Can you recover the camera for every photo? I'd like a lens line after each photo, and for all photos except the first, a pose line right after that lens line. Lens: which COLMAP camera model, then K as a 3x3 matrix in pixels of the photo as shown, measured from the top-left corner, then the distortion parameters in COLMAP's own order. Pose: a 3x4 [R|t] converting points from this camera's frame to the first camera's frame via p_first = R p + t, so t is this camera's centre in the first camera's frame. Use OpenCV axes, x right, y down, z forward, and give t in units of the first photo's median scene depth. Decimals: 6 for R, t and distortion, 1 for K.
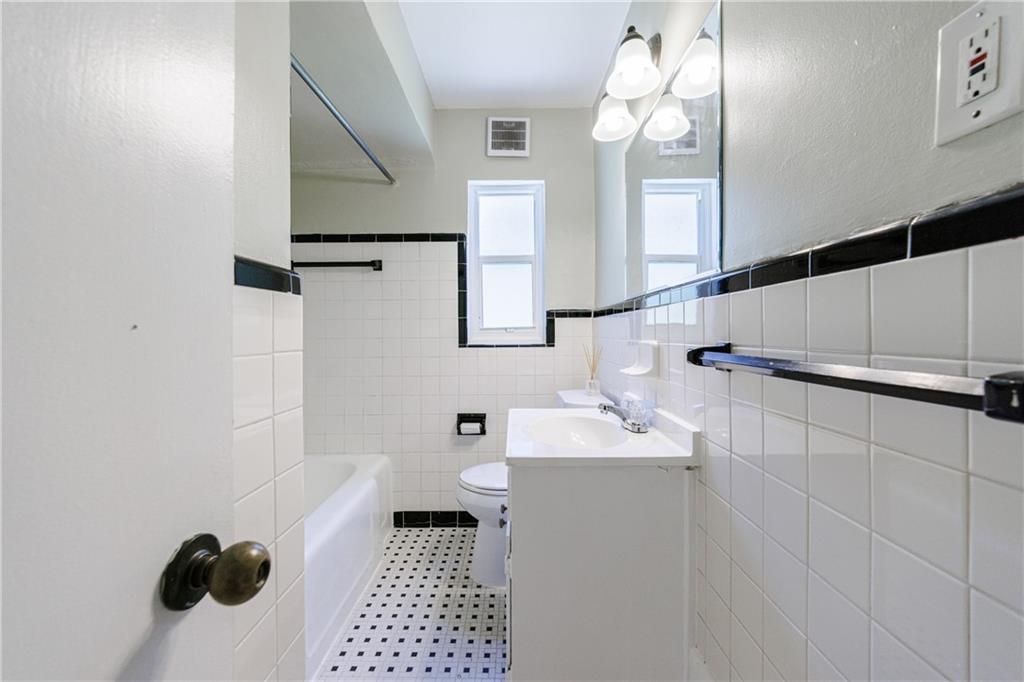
lens RADIAL K [[414.0, 0, 512.0], [0, 414.0, 341.0], [0, 0, 1]] dist [0.000687, -0.000100]
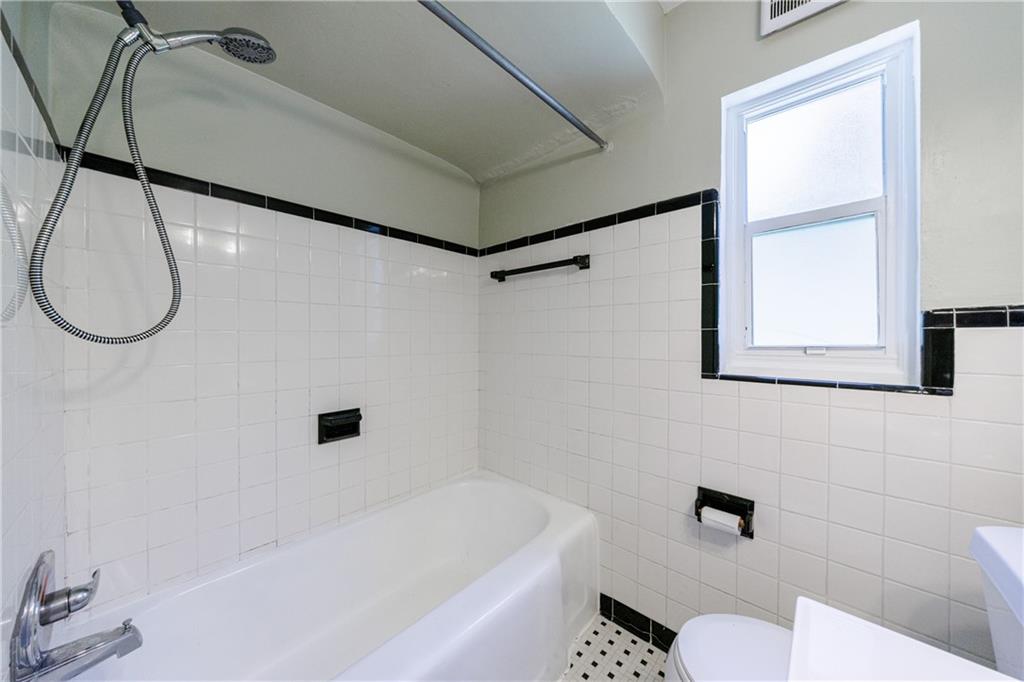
lens RADIAL K [[338.2, 0, 511.6], [0, 338.2, 338.1], [0, 0, 1]] dist [-0.009390, -0.000294]
pose [[0.728928, 0.008936, -0.684532, 0.005831], [-0.016837, 0.999846, -0.004877, -0.036127], [0.684384, 0.015080, 0.728966, 0.448513]]
